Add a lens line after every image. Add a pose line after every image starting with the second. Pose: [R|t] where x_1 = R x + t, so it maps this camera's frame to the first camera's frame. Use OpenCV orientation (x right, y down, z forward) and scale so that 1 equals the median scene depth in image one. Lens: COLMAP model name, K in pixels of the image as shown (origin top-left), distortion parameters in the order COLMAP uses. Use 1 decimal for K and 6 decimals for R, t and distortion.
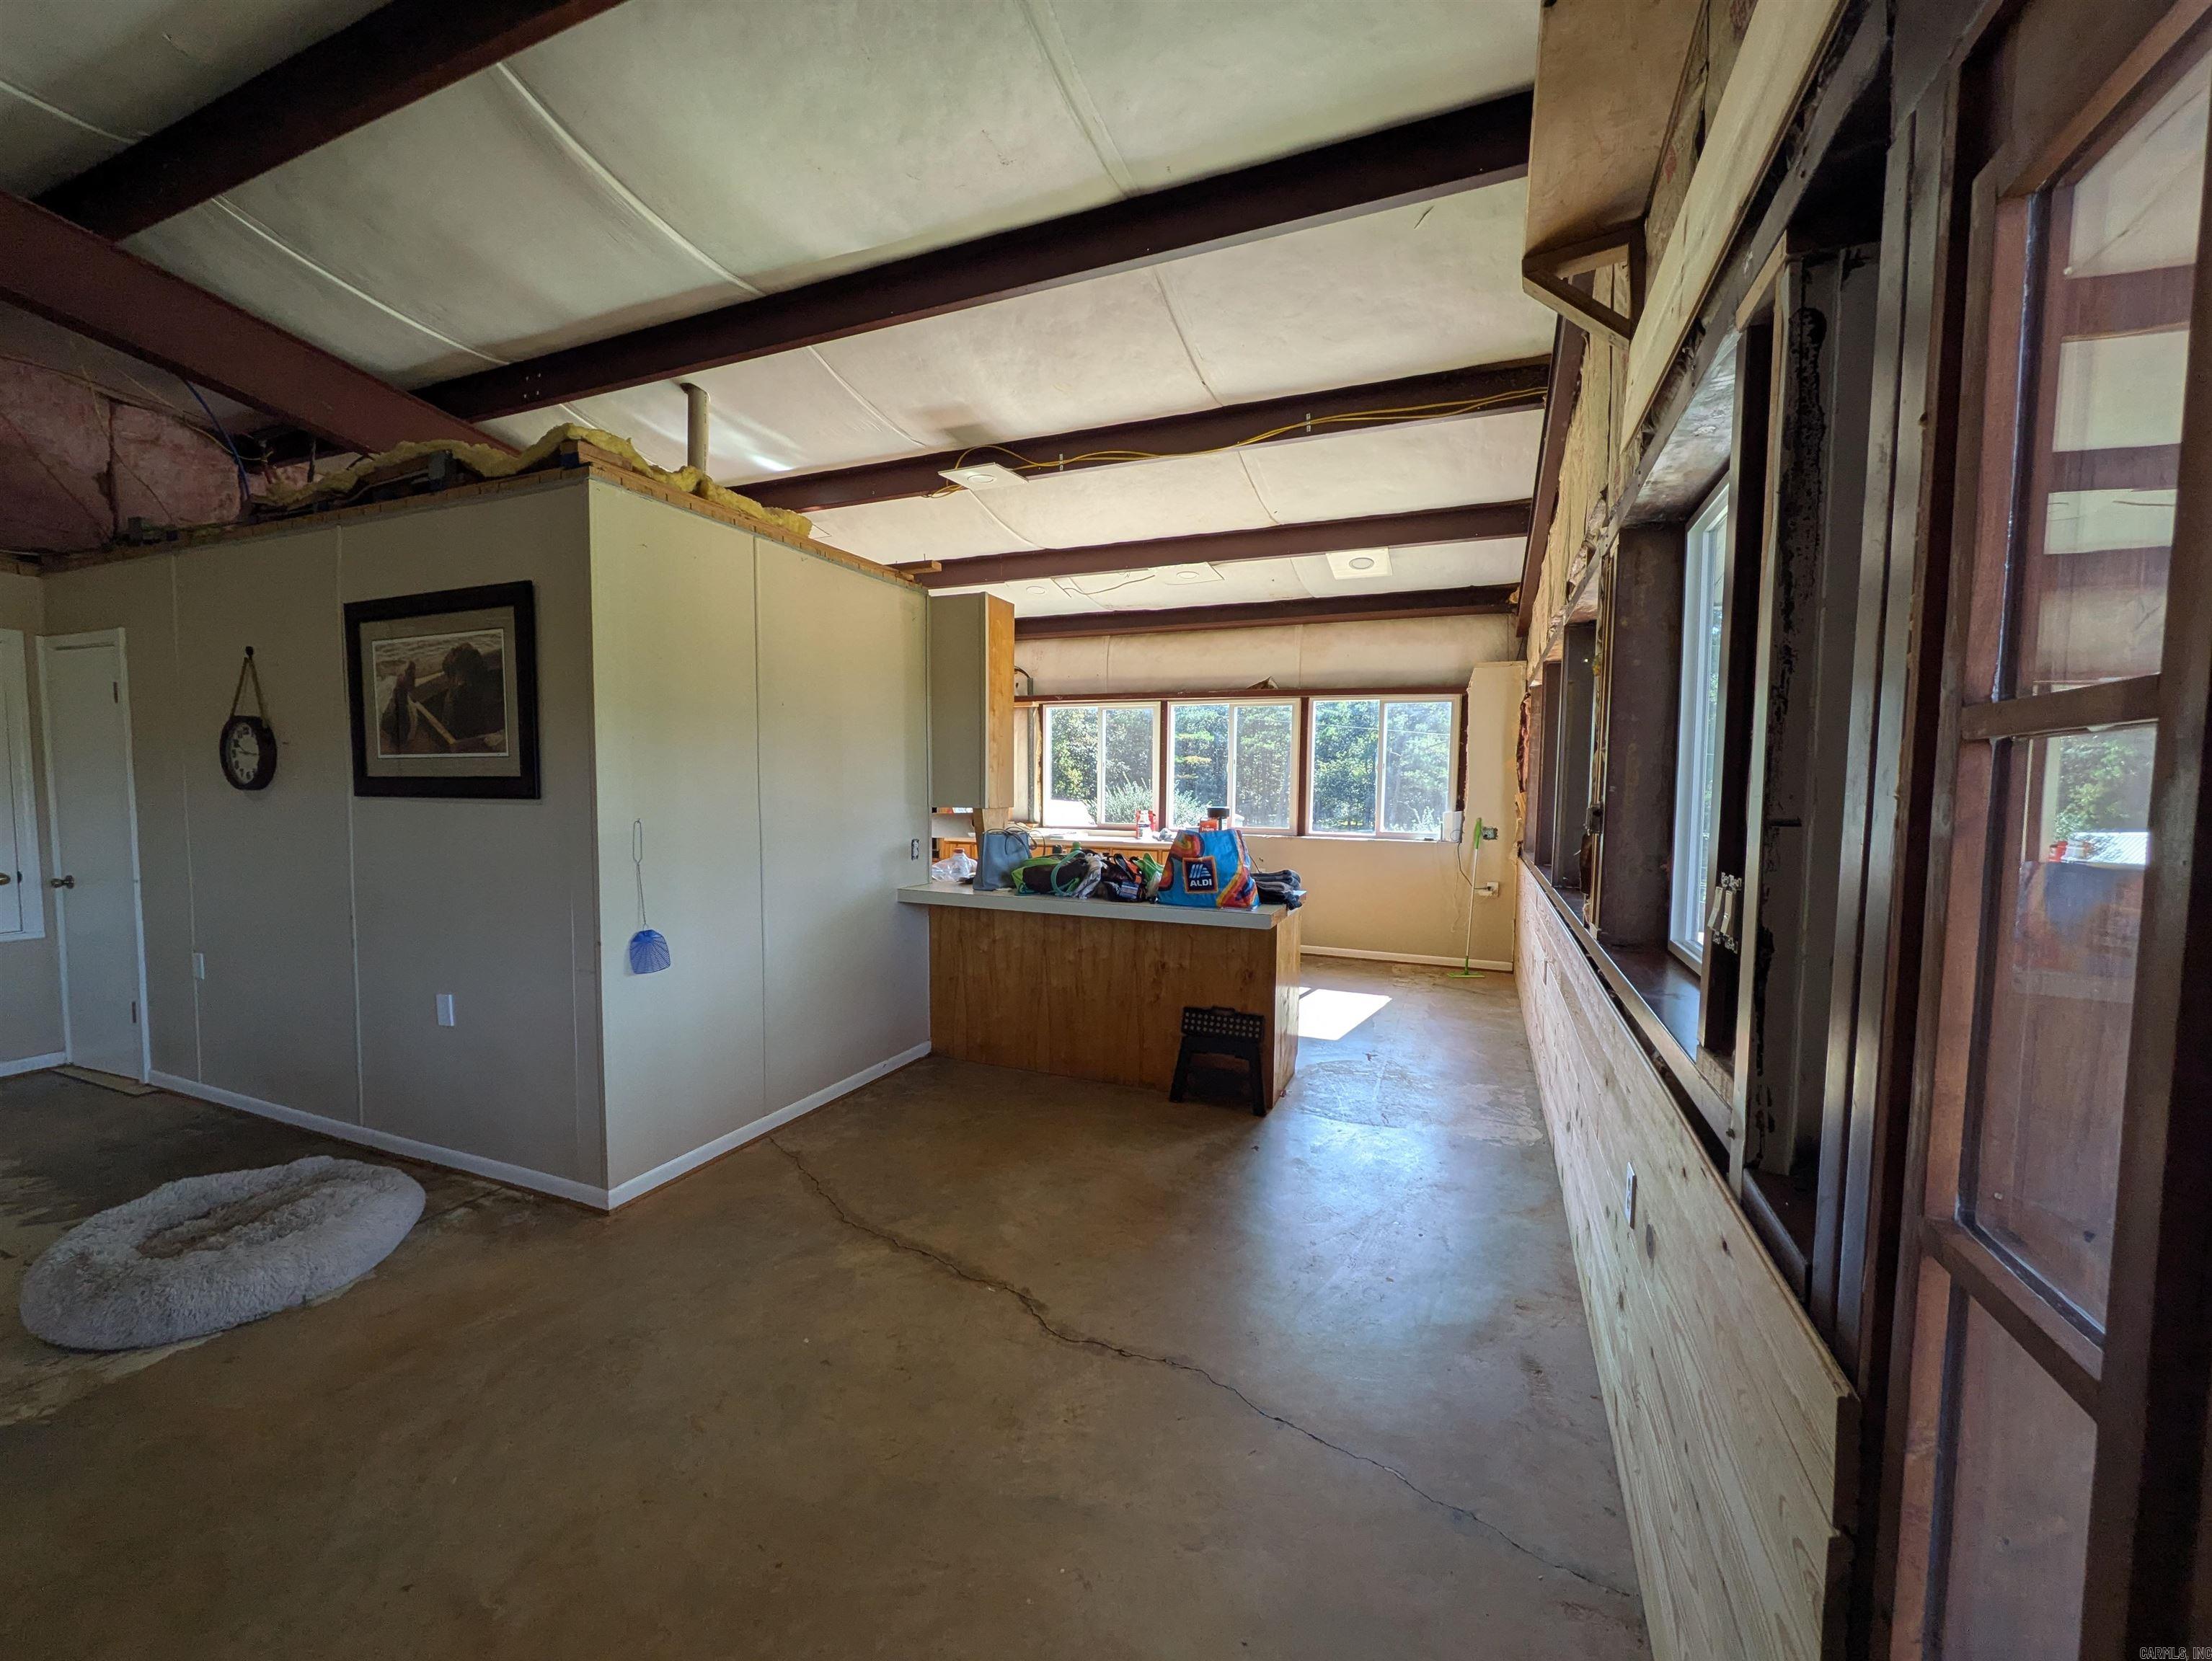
lens RADIAL K [[875.6, 0, 1106.4], [0, 875.6, 826.4], [0, 0, 1]] dist [0.000610, -0.000079]
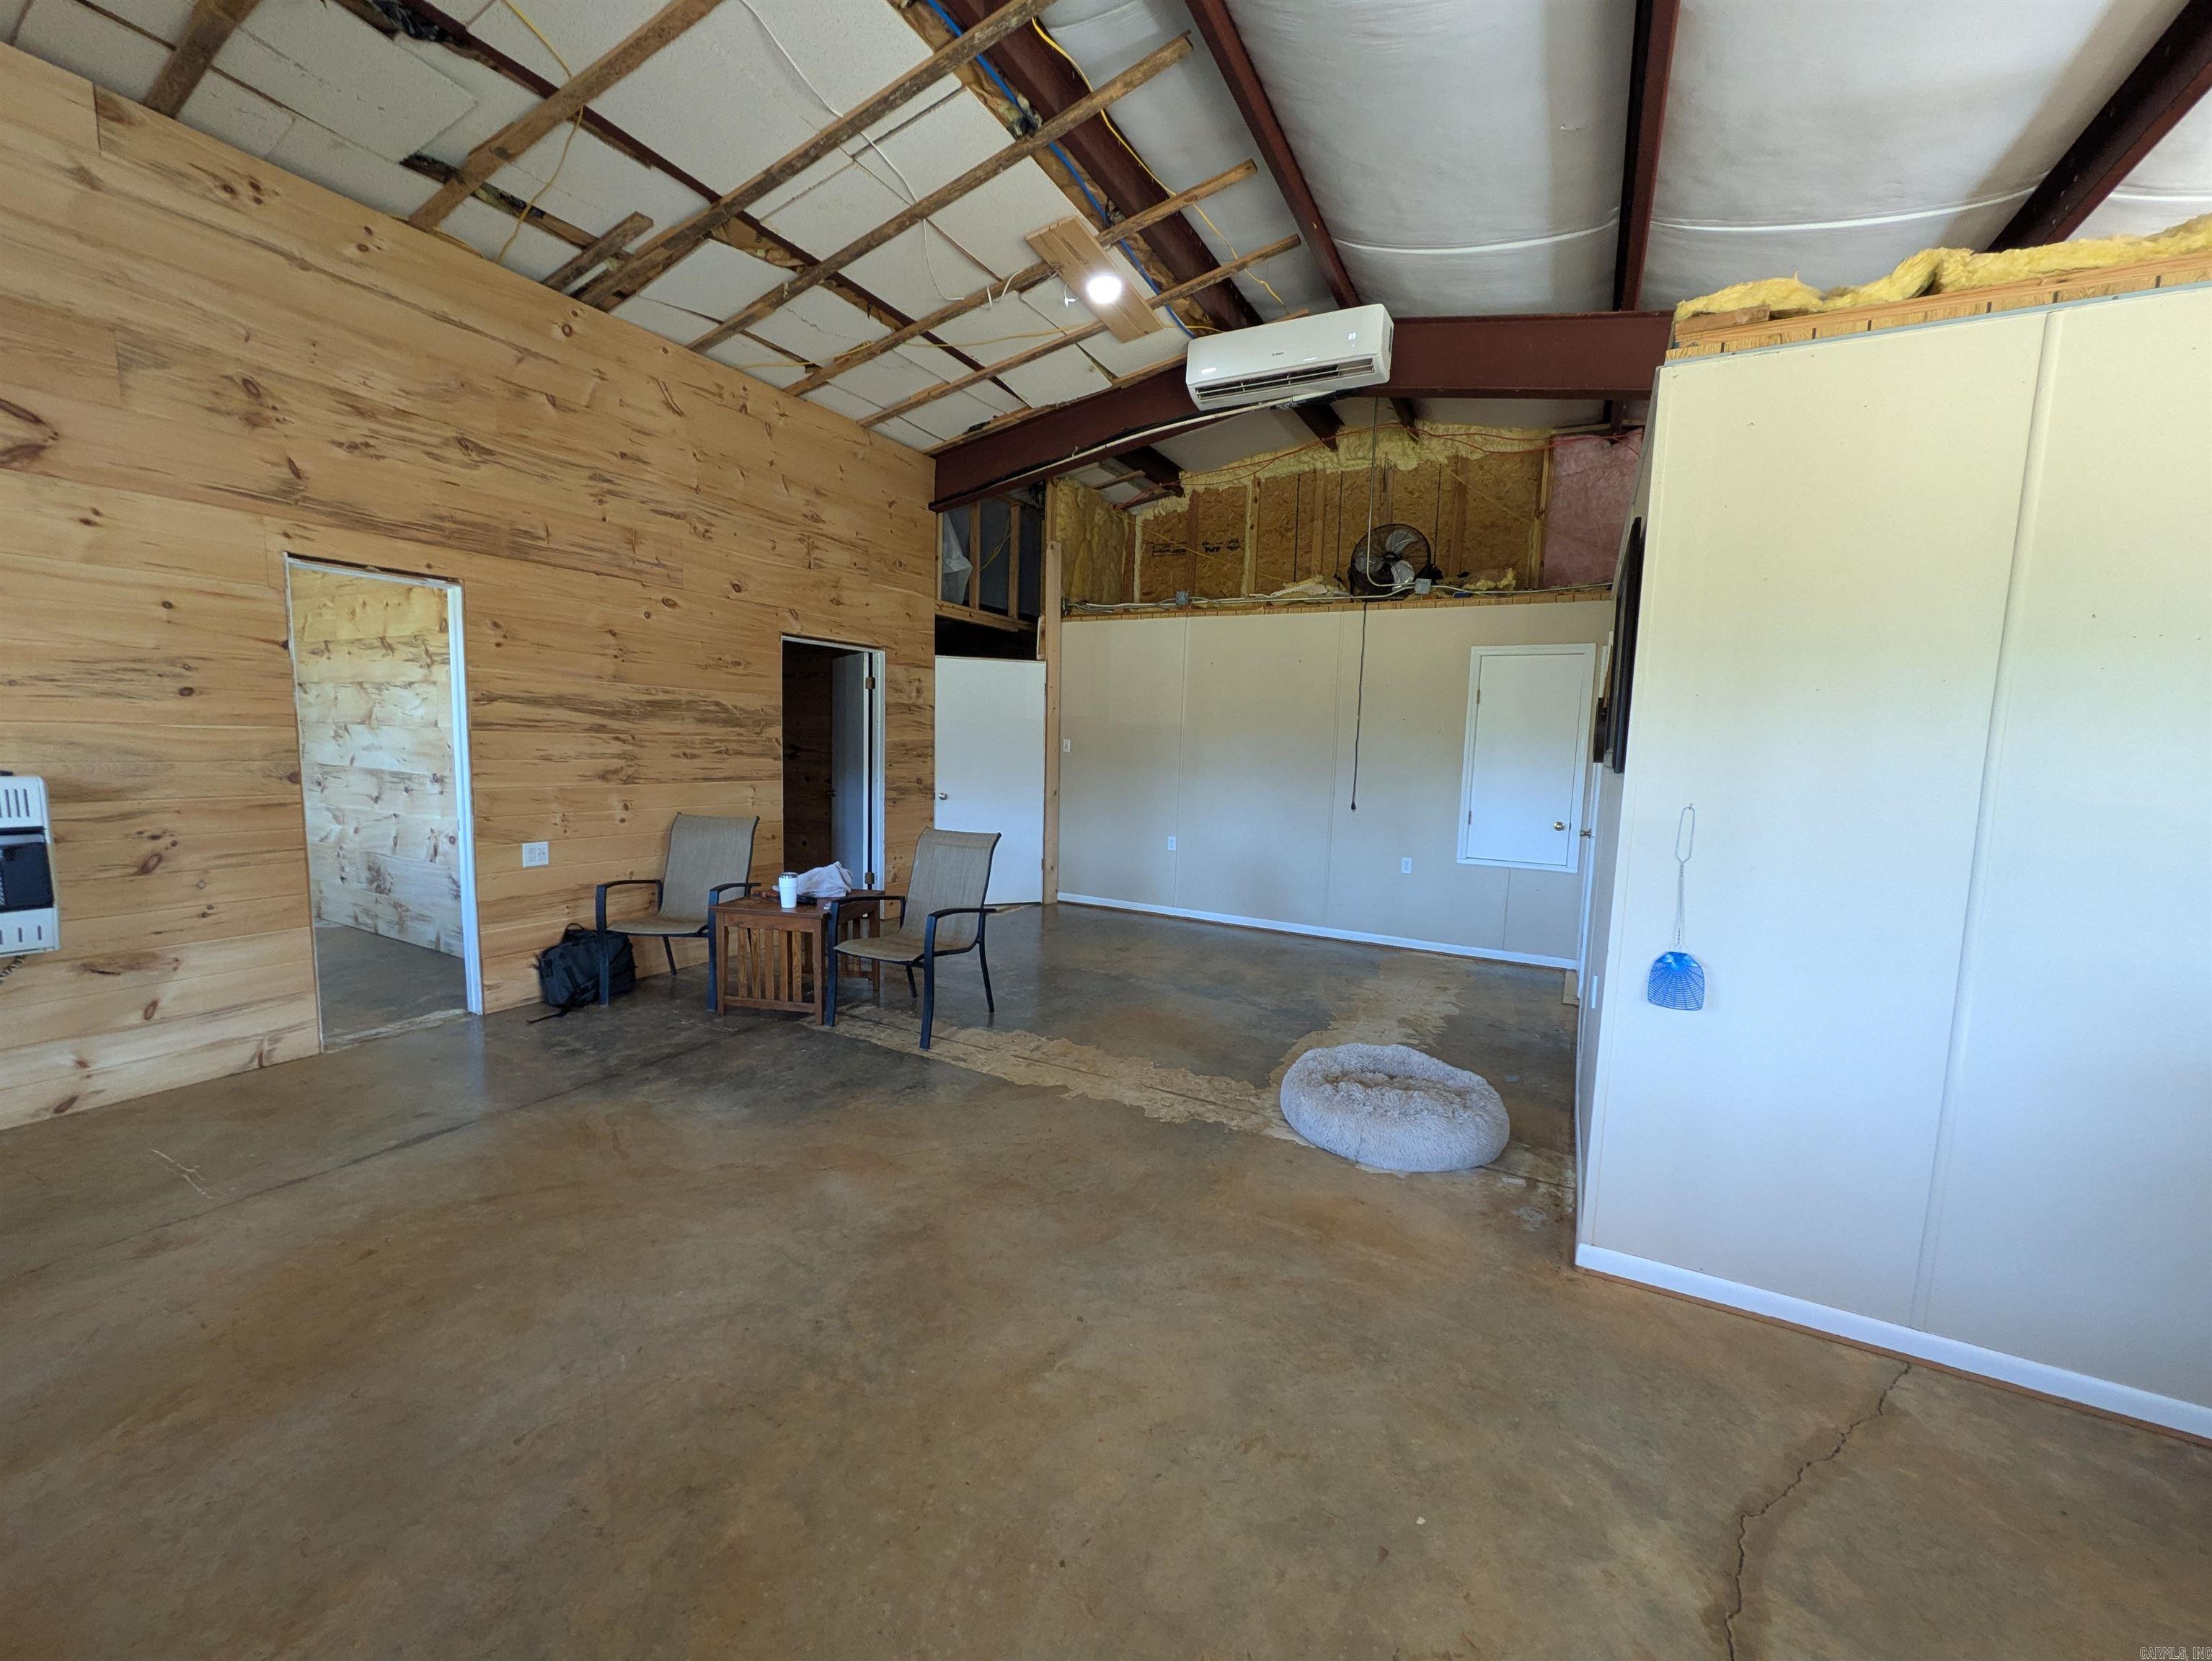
lens RADIAL K [[875.6, 0, 1107.0], [0, 875.6, 832.8], [0, 0, 1]] dist [0.000610, -0.000079]
pose [[-0.098443, 0.096456, -0.990457, 0.251398], [-0.082616, 0.991064, 0.104726, -0.021651], [0.991707, 0.092137, -0.089594, 0.554032]]
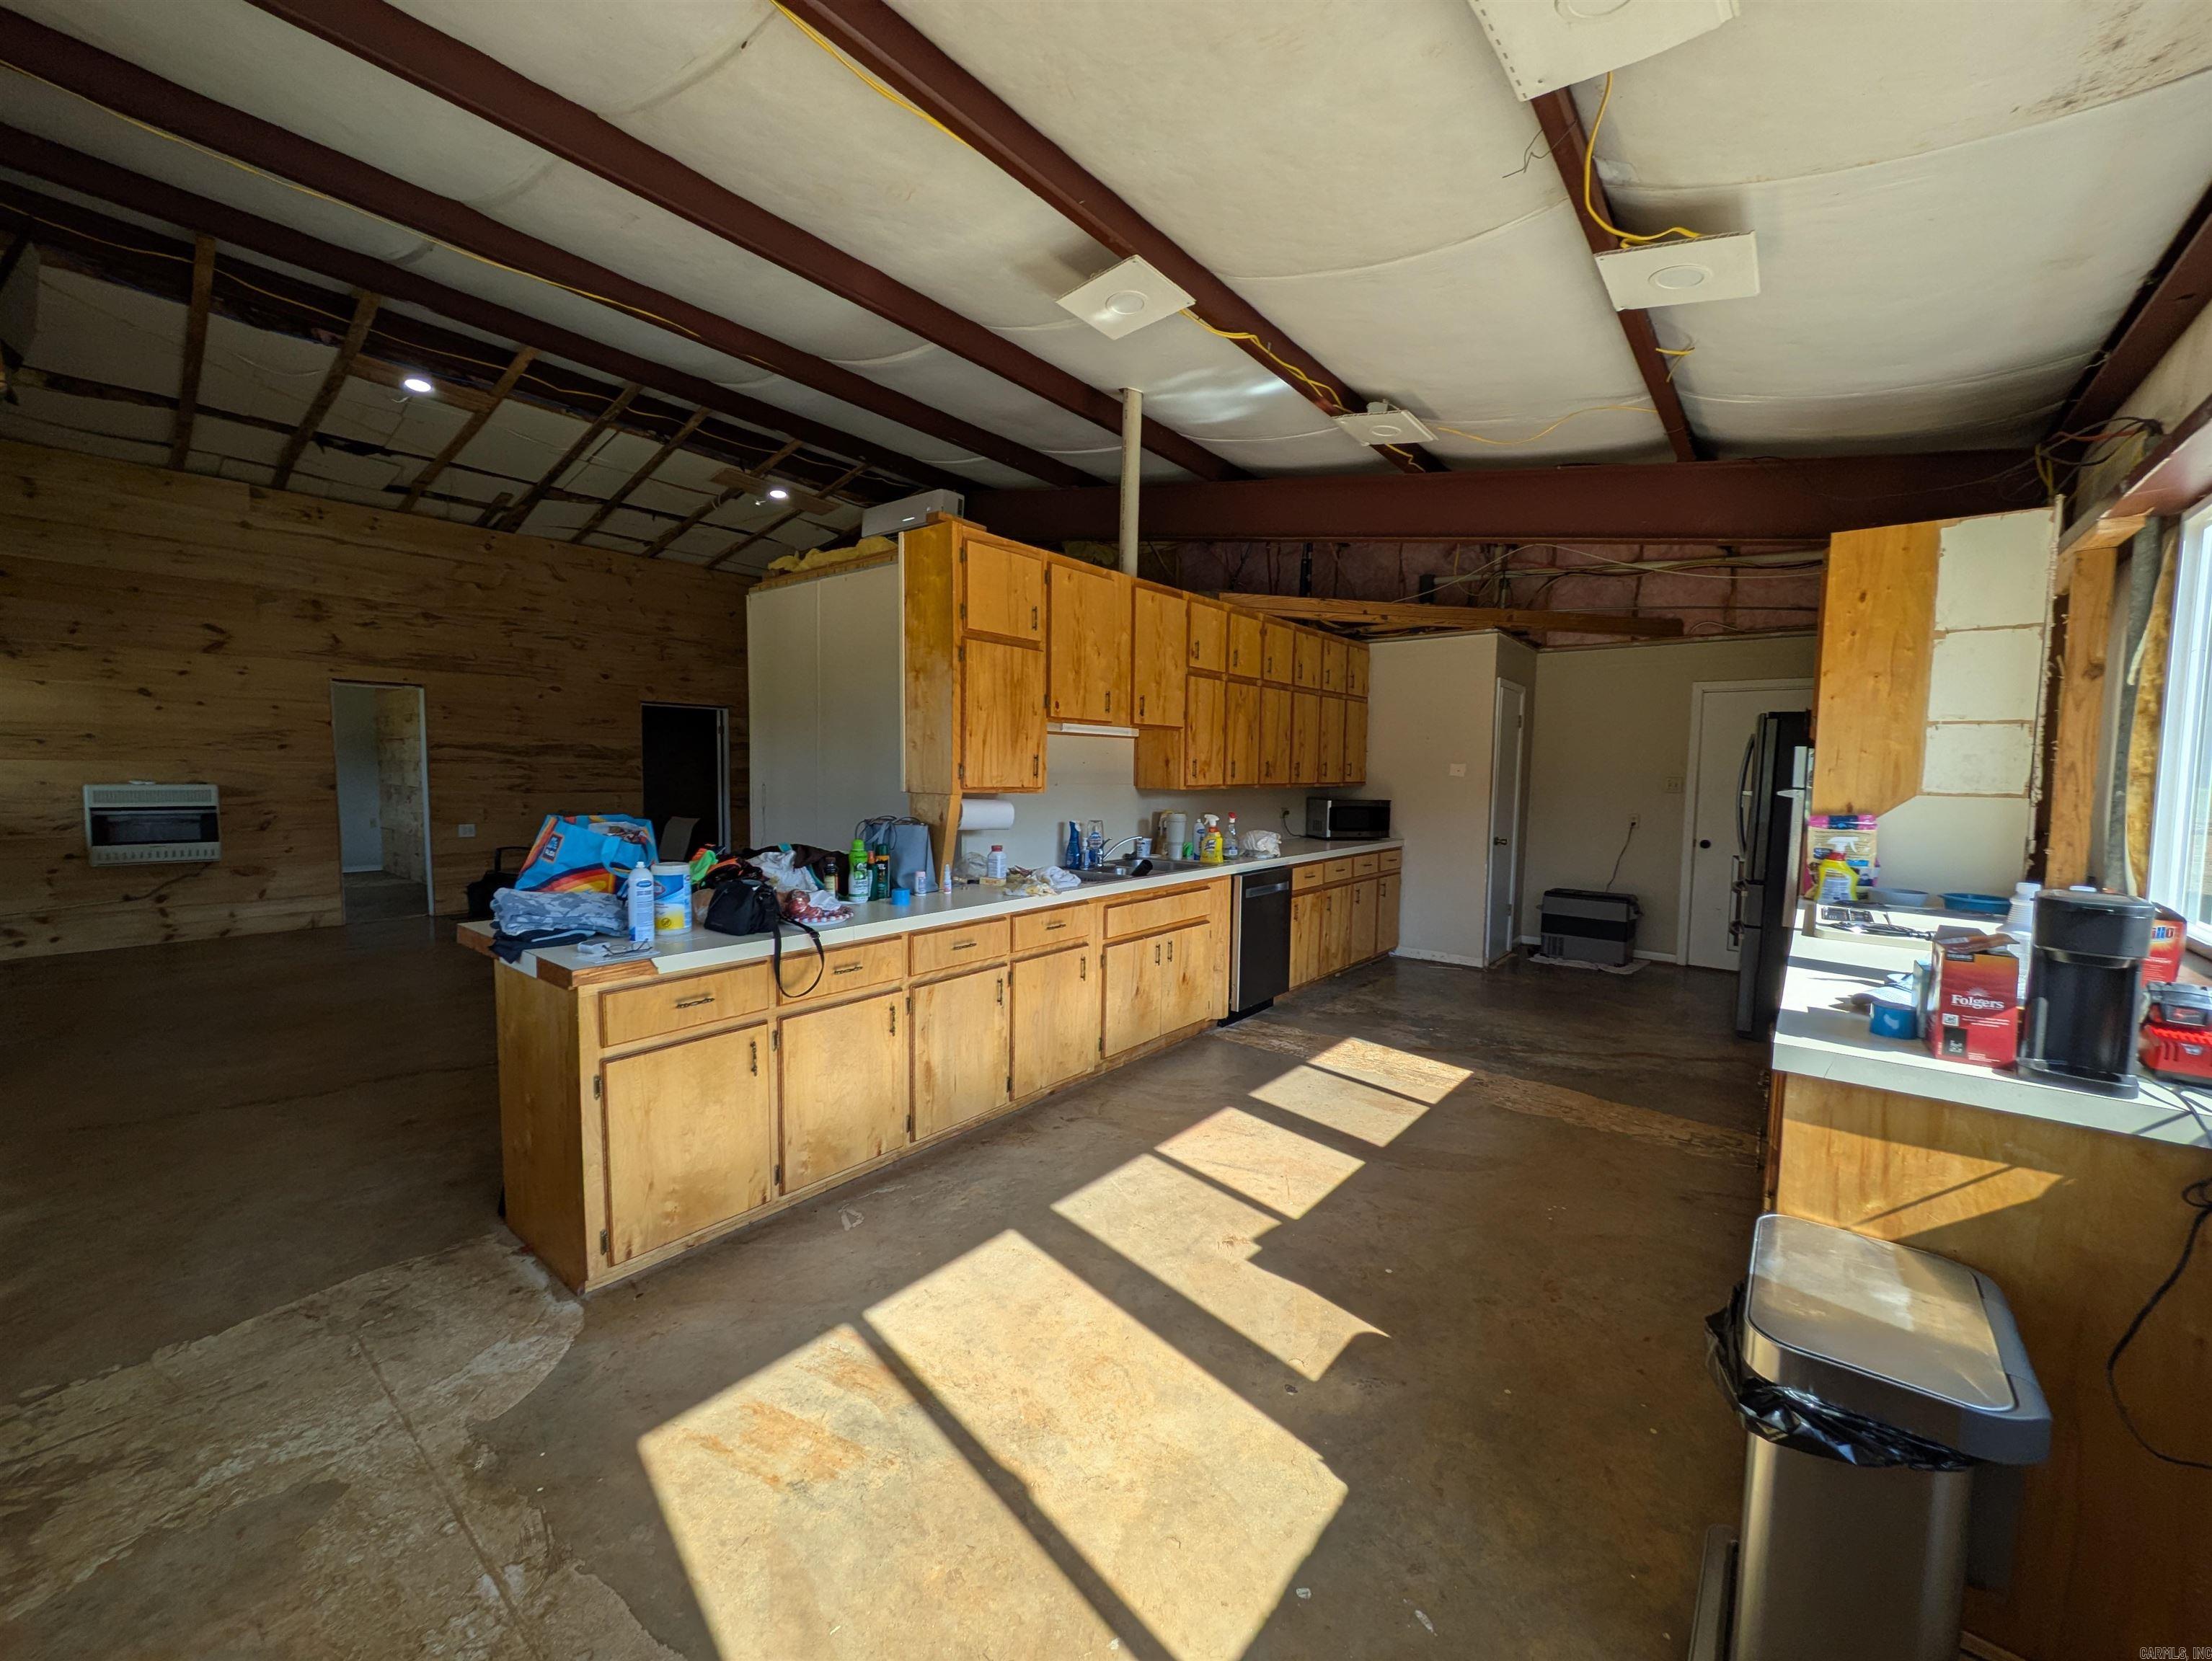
lens RADIAL K [[875.6, 0, 1108.6], [0, 875.6, 830.9], [0, 0, 1]] dist [0.000610, -0.000079]
pose [[-0.280289, 0.058279, -0.958145, 0.894128], [-0.063772, 0.994820, 0.079165, -0.087352], [0.957795, 0.083292, -0.275120, 2.052523]]
